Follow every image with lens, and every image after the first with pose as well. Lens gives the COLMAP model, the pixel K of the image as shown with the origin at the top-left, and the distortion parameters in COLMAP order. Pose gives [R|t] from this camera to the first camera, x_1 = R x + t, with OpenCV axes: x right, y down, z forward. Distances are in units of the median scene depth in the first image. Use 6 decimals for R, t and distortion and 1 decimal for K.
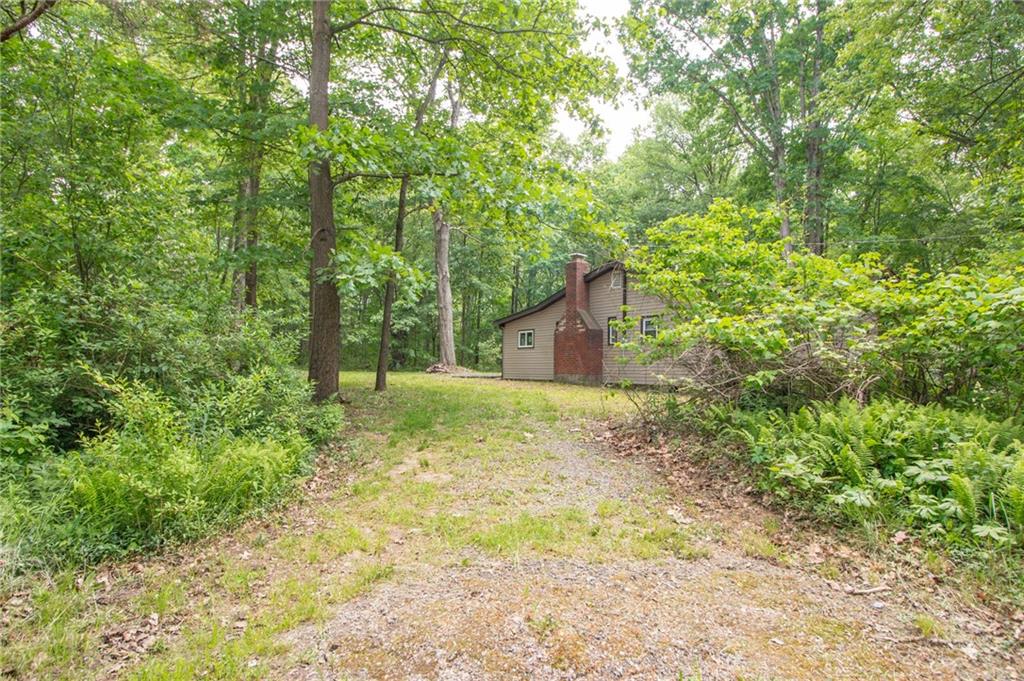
lens RADIAL K [[517.8, 0, 513.7], [0, 517.8, 339.7], [0, 0, 1]] dist [-0.027753, -0.000412]
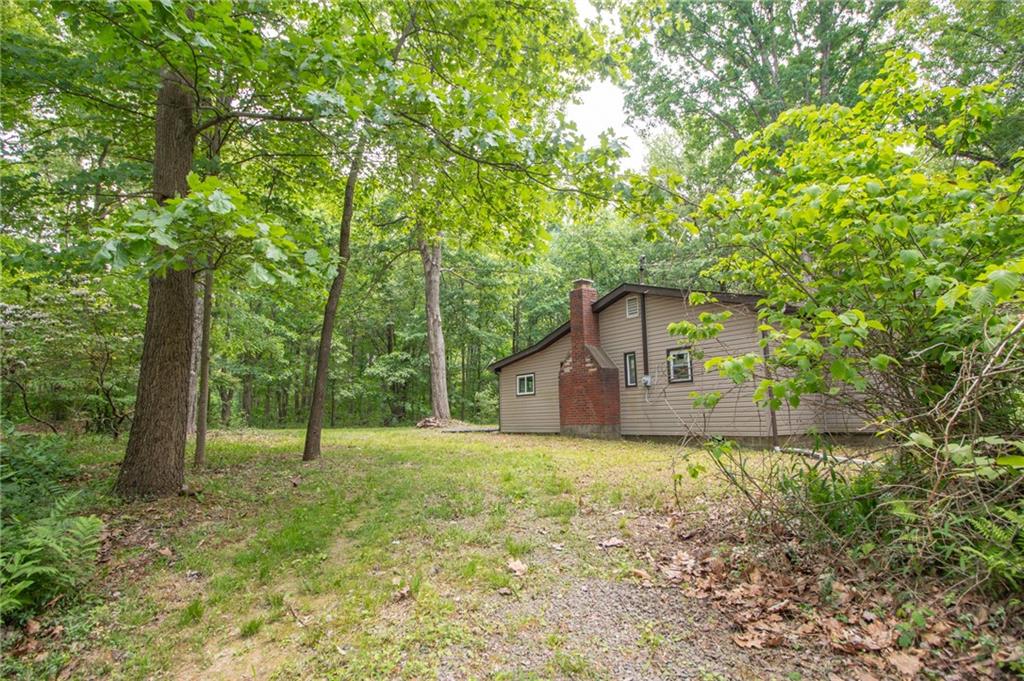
lens RADIAL K [[517.8, 0, 512.3], [0, 517.8, 344.4], [0, 0, 1]] dist [-0.027753, -0.000412]
pose [[0.999442, -0.032778, -0.006452, 0.010082], [0.032080, 0.995566, -0.088426, 0.007751], [0.009322, 0.088170, 0.996062, 0.155160]]
